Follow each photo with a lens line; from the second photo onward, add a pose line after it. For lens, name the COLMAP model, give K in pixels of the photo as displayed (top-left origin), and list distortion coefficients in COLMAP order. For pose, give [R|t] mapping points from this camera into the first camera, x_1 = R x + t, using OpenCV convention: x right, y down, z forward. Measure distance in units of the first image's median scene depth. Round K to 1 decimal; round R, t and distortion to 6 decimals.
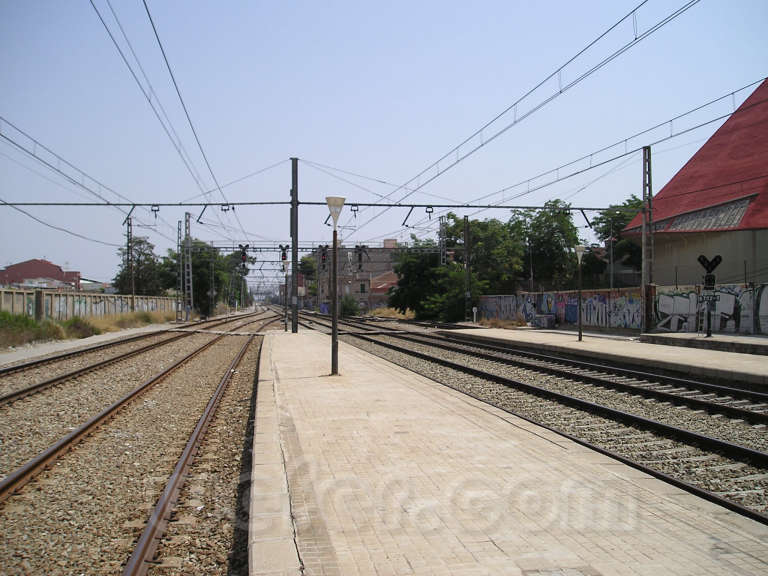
lens RADIAL K [[792.3, 0, 399.0], [0, 792.3, 287.5], [0, 0, 1]] dist [-0.140325, 0.096713]
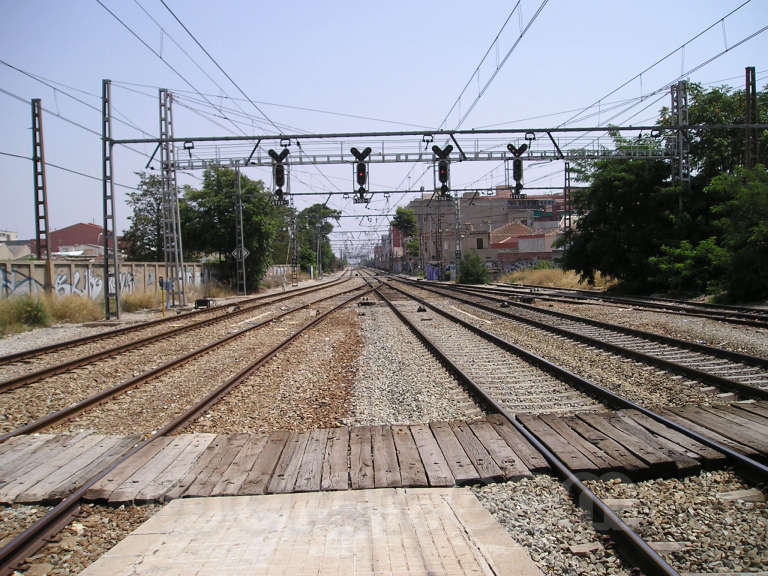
lens RADIAL K [[792.3, 0, 399.0], [0, 792.3, 287.5], [0, 0, 1]] dist [-0.140325, 0.096713]
pose [[0.992270, -0.022440, -0.122048, -0.040729], [0.028353, 0.998496, 0.046929, 0.006095], [0.120812, -0.050026, 0.991414, 0.325617]]
